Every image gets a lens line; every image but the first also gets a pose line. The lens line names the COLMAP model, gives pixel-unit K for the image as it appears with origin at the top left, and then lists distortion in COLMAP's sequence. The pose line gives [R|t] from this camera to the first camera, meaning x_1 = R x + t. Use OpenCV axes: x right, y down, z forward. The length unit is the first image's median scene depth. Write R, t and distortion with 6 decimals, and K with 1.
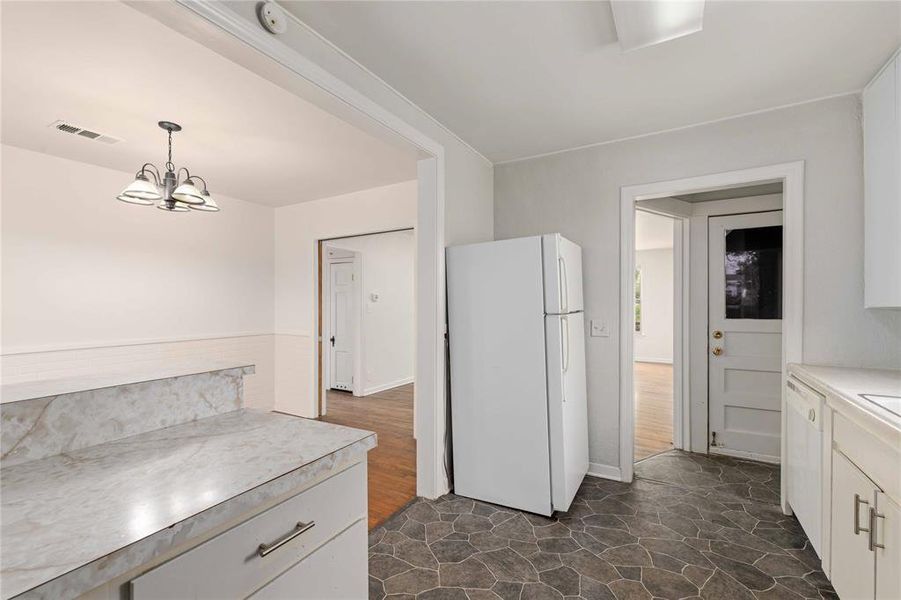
lens RADIAL K [[396.1, 0, 446.9], [0, 396.1, 303.9], [0, 0, 1]] dist [-0.001570, -0.000258]
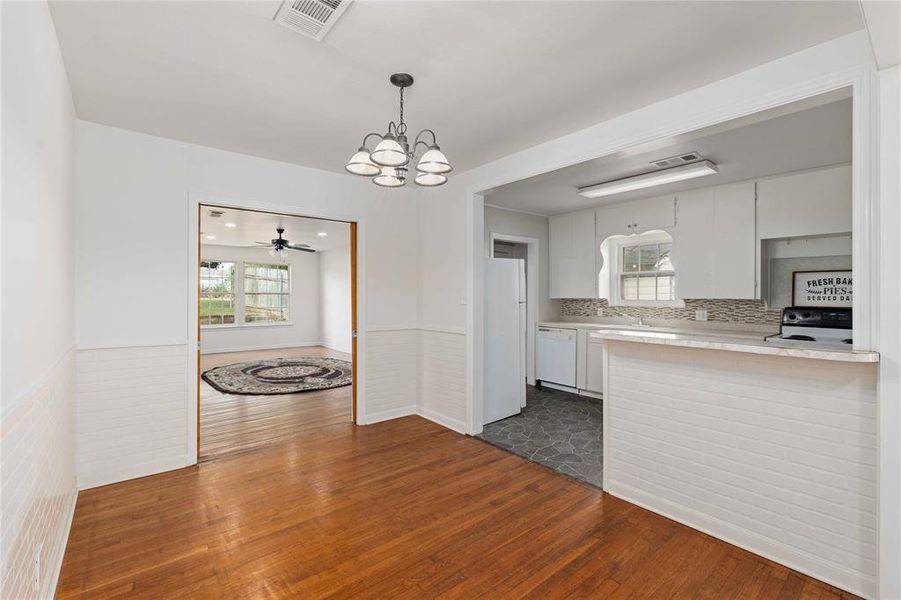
lens RADIAL K [[396.1, 0, 448.4], [0, 396.1, 296.2], [0, 0, 1]] dist [-0.001570, -0.000258]
pose [[0.340524, 0.002586, 0.940232, -1.617015], [-0.002124, 0.999996, -0.001981, 0.001782], [-0.940234, -0.001322, 0.340528, 0.705739]]
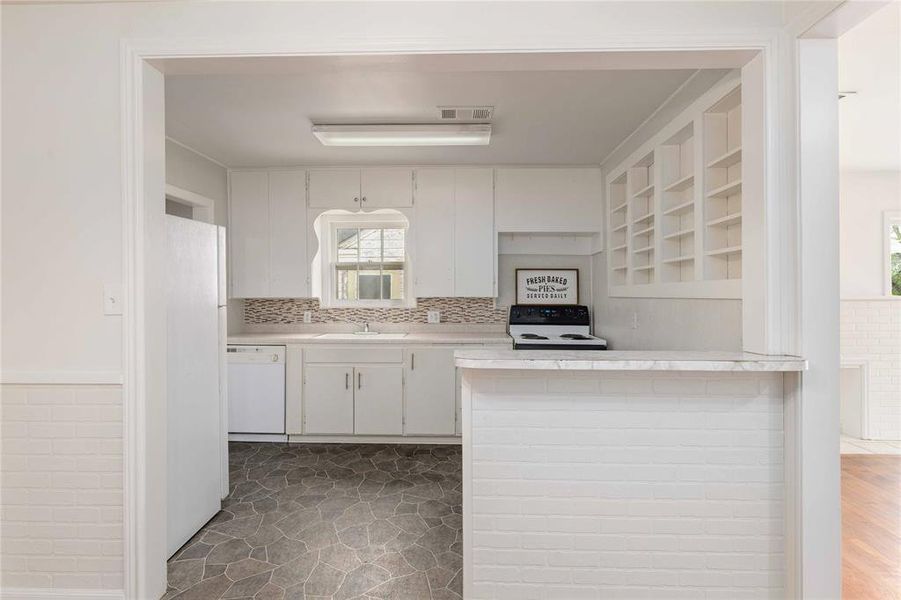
lens RADIAL K [[459.9, 0, 447.0], [0, 459.9, 298.8], [0, 0, 1]] dist [0.016273, -0.000334]
pose [[-0.476445, -0.005286, 0.879188, -1.057229], [0.003284, 0.999964, 0.007792, -0.000144], [-0.879198, 0.006599, -0.476411, 1.075852]]
